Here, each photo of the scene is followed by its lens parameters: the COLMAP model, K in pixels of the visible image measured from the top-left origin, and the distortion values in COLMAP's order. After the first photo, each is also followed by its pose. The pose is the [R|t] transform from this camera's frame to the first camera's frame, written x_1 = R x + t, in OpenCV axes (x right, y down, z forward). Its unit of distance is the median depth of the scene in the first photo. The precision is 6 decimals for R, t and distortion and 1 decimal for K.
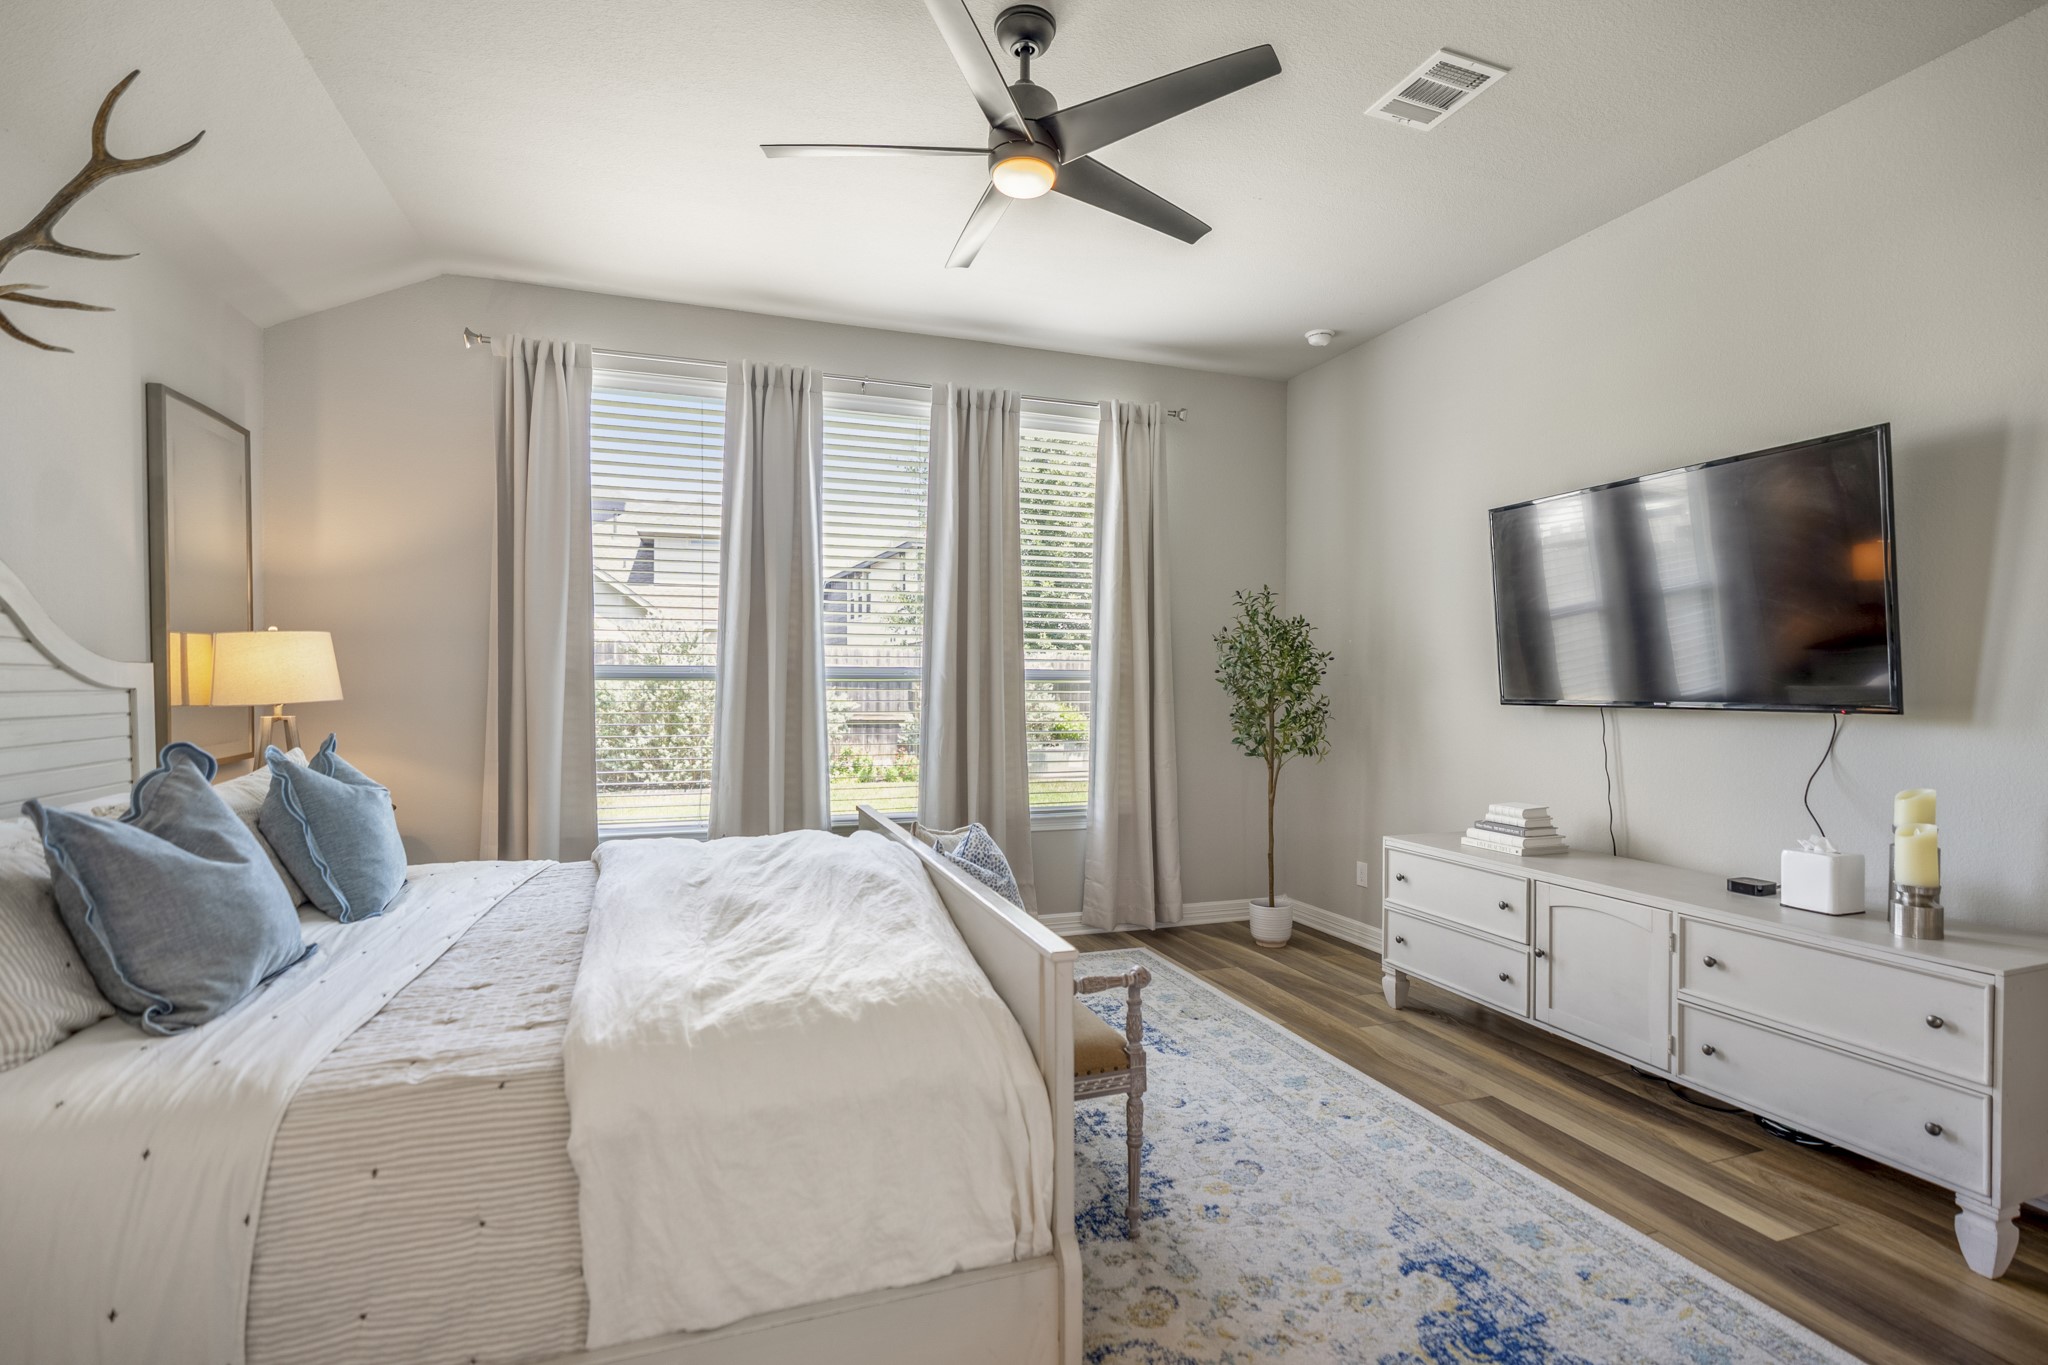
lens RADIAL K [[940.4, 0, 1025.5], [0, 940.4, 690.5], [0, 0, 1]] dist [-0.002899, 0.000291]
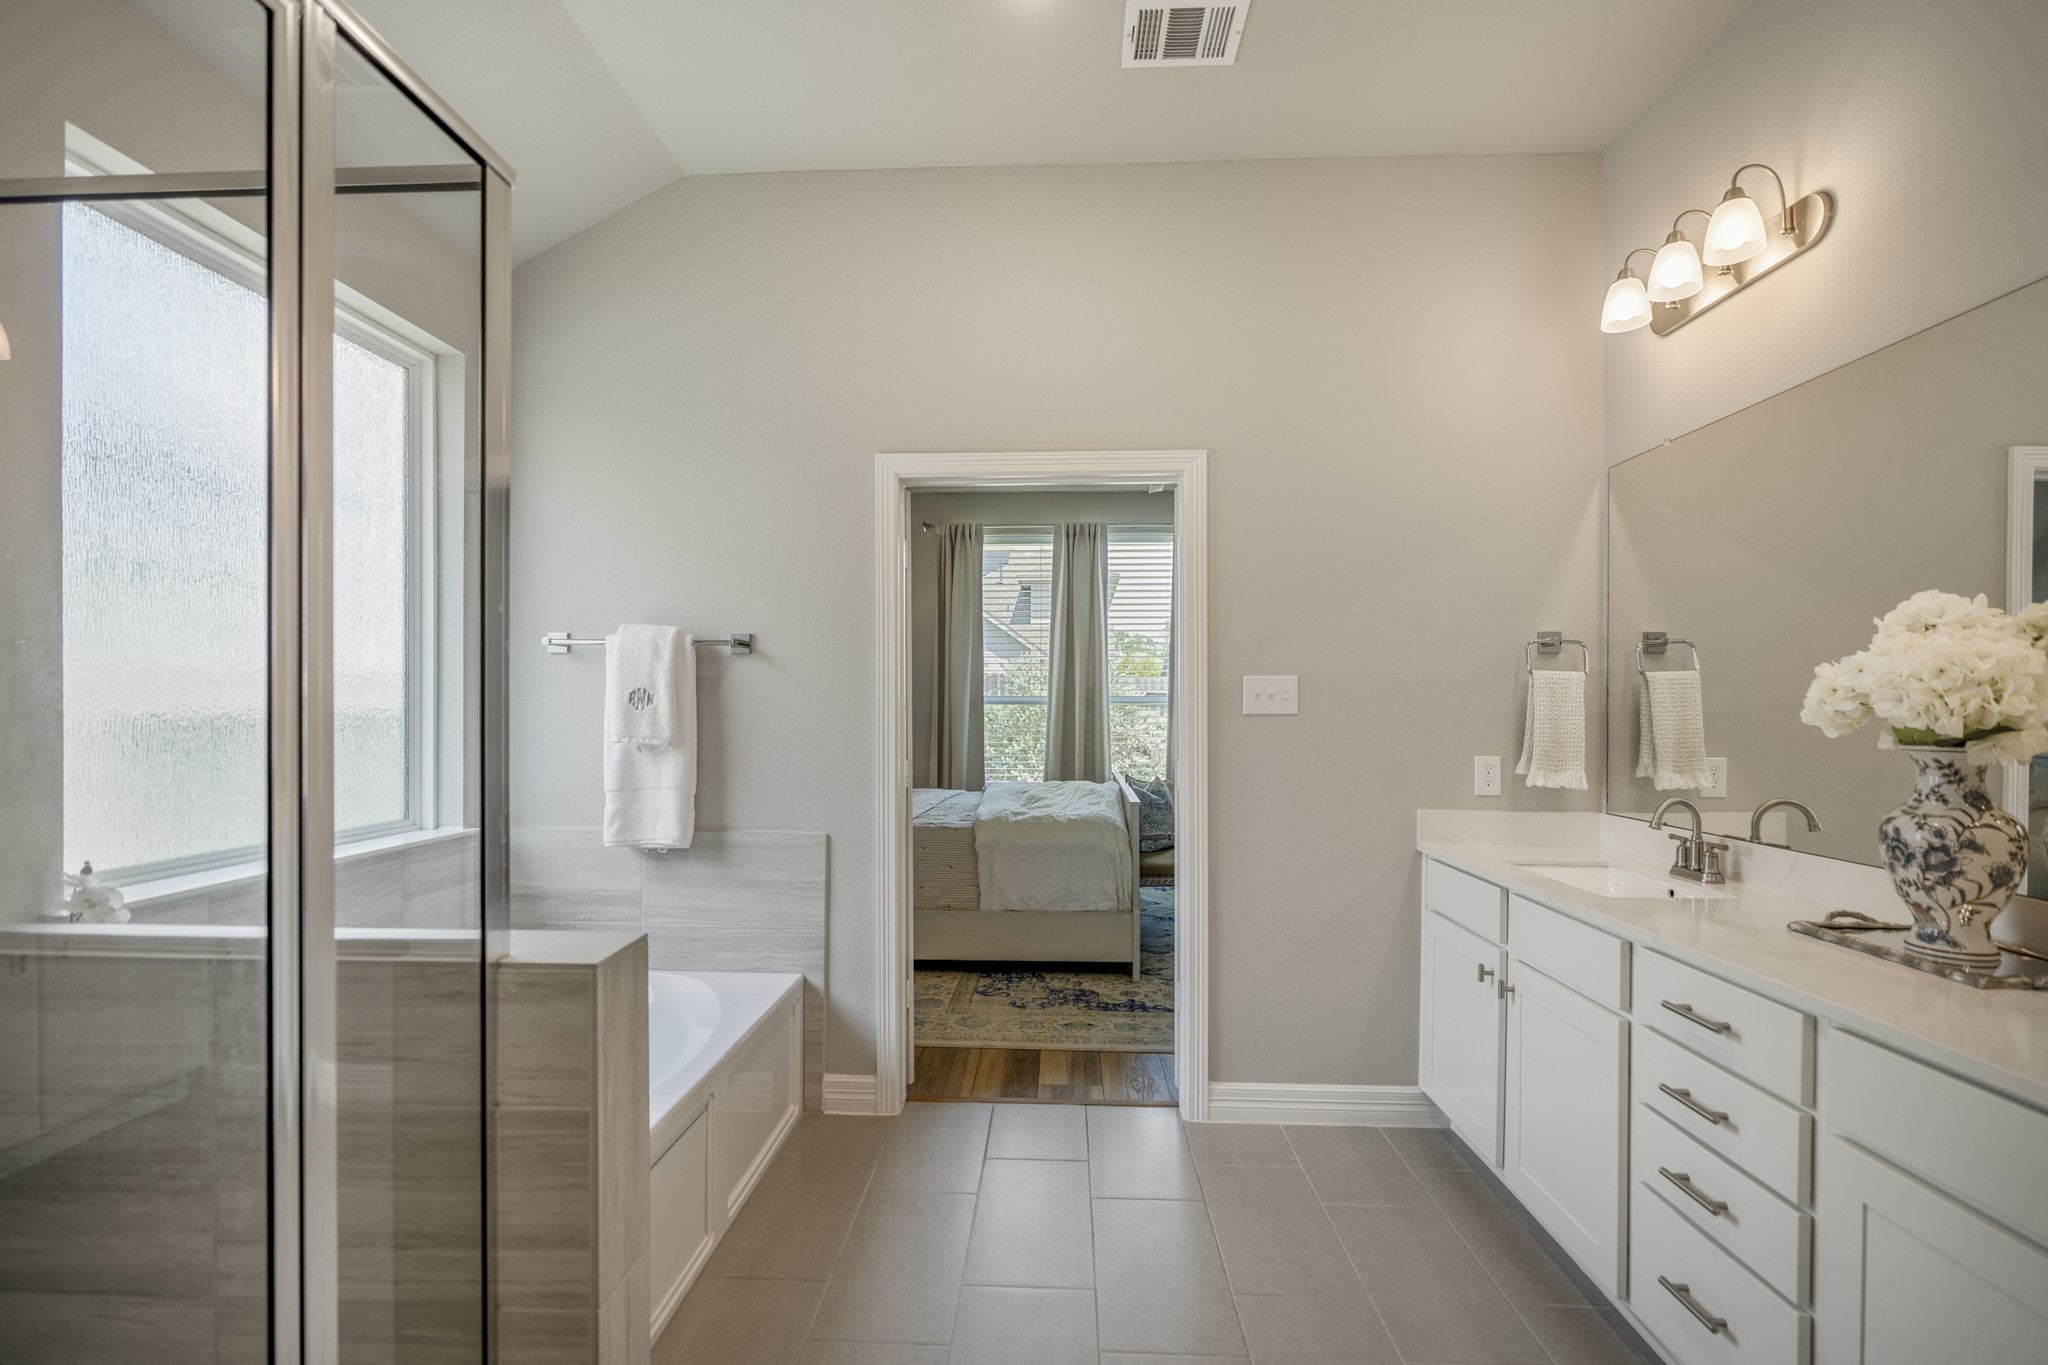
lens RADIAL K [[941.4, 0, 1028.4], [0, 941.4, 699.2], [0, 0, 1]] dist [-0.002422, 0.000406]
pose [[0.927124, -0.001804, -0.374751, 0.314250], [-0.003852, 0.999890, -0.014342, 0.005316], [0.374735, 0.014740, 0.927015, -0.678565]]
